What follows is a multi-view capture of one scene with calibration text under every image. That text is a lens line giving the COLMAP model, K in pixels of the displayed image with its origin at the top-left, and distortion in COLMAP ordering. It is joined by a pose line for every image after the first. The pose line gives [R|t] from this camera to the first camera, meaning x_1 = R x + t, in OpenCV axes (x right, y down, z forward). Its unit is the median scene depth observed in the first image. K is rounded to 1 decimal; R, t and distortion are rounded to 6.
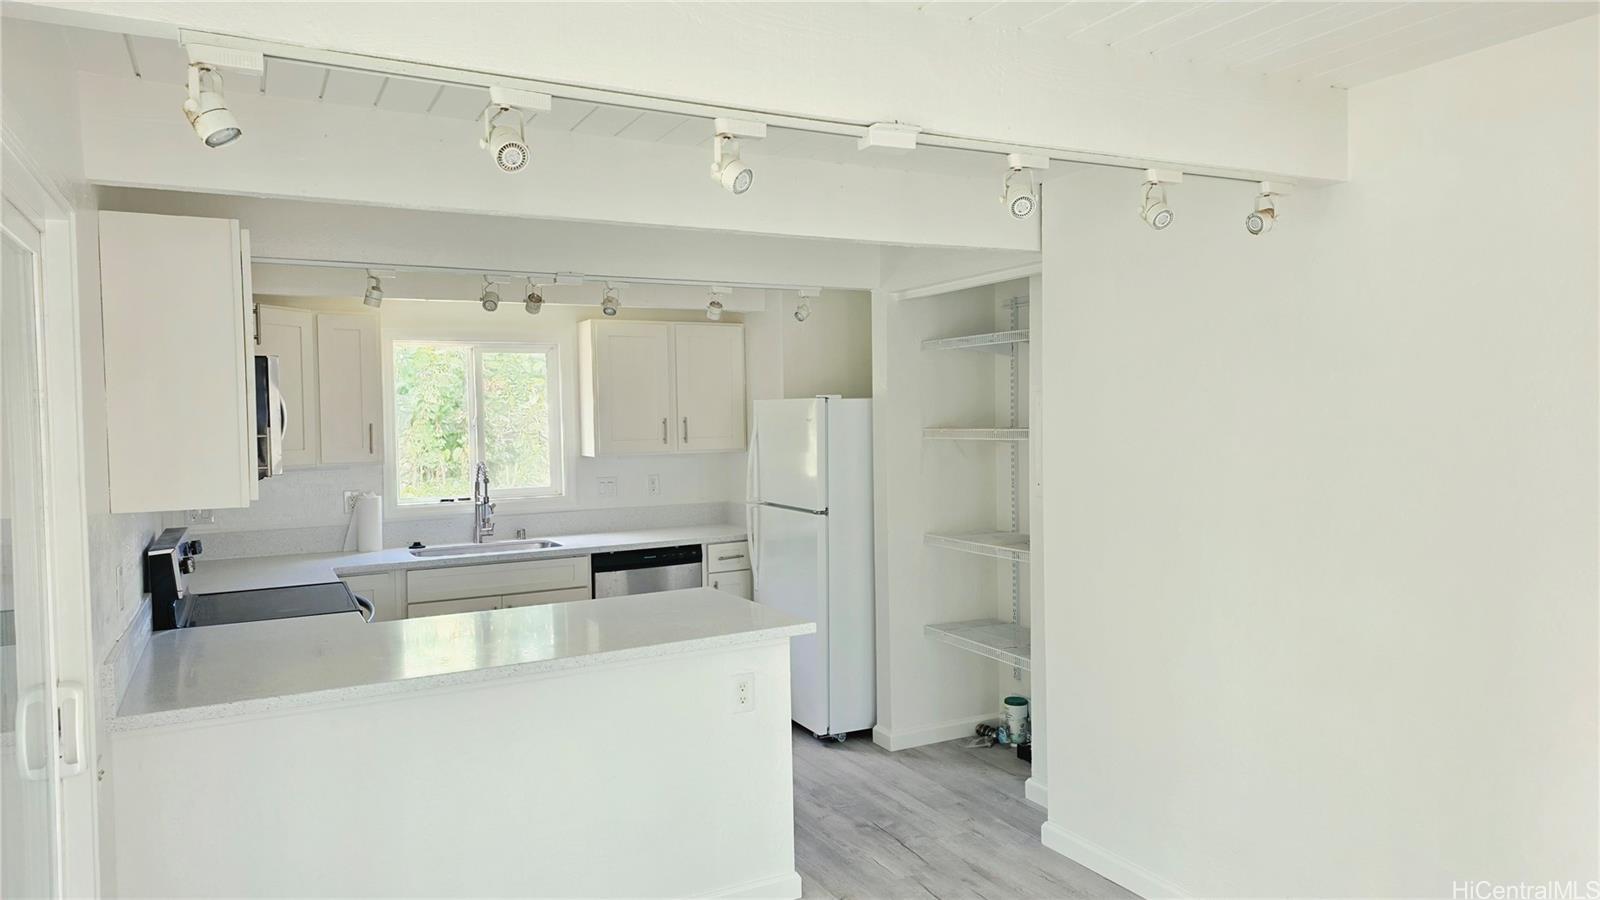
lens RADIAL K [[1039.9, 0, 826.7], [0, 1039.9, 427.9], [0, 0, 1]] dist [0.056053, -0.001186]
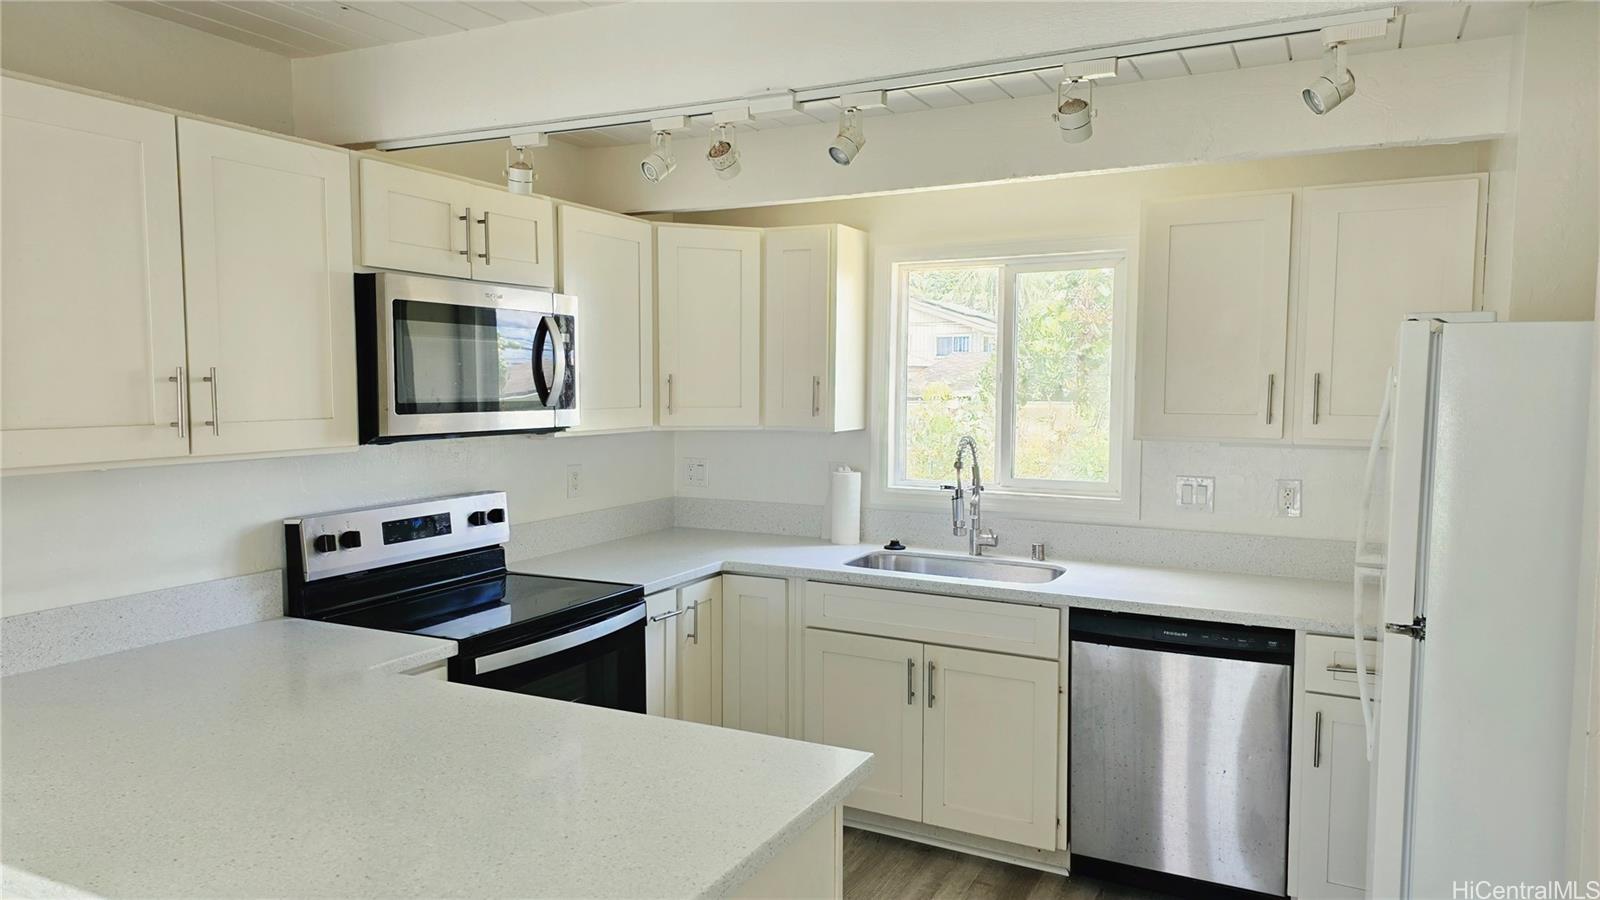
lens RADIAL K [[1052.2, 0, 797.5], [0, 1052.2, 444.4], [0, 0, 1]] dist [0.057852, -0.003388]
pose [[0.565510, 0.070815, -0.821696, 0.180949], [-0.027156, 0.997365, 0.067266, -0.005311], [0.824295, -0.015726, 0.565943, 0.591700]]
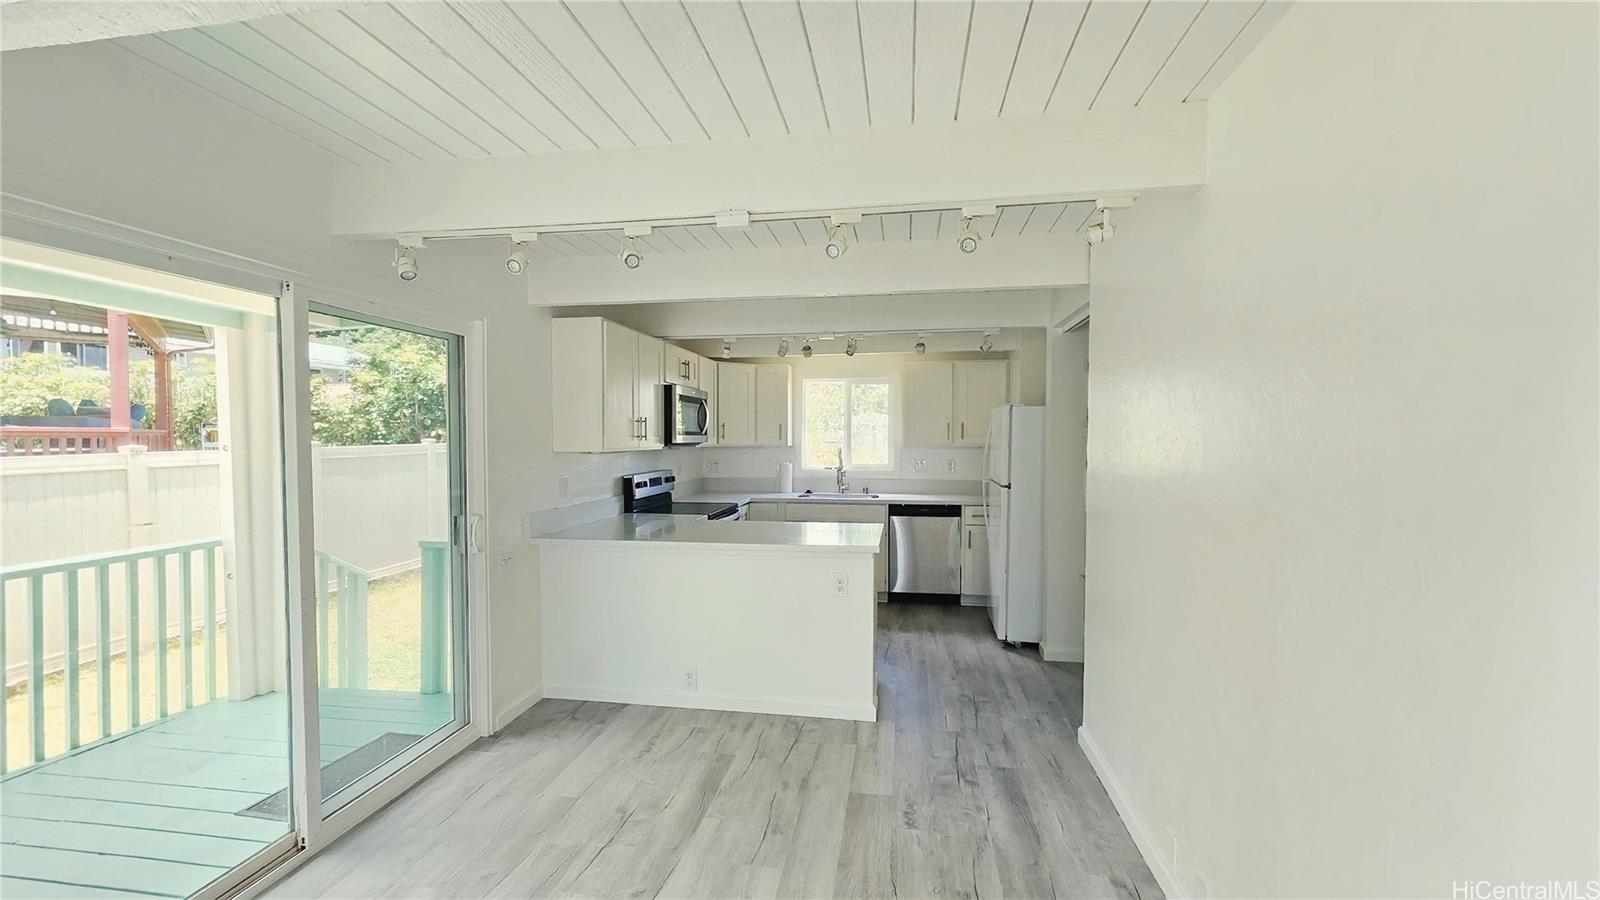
lens RADIAL K [[649.2, 0, 803.5], [0, 649.2, 452.3], [0, 0, 1]] dist [-0.000634, -0.002983]
pose [[0.791991, 0.034144, -0.609577, 0.313918], [-0.024454, 0.999408, 0.024208, 0.019014], [0.610043, -0.004265, 0.792357, 0.118619]]
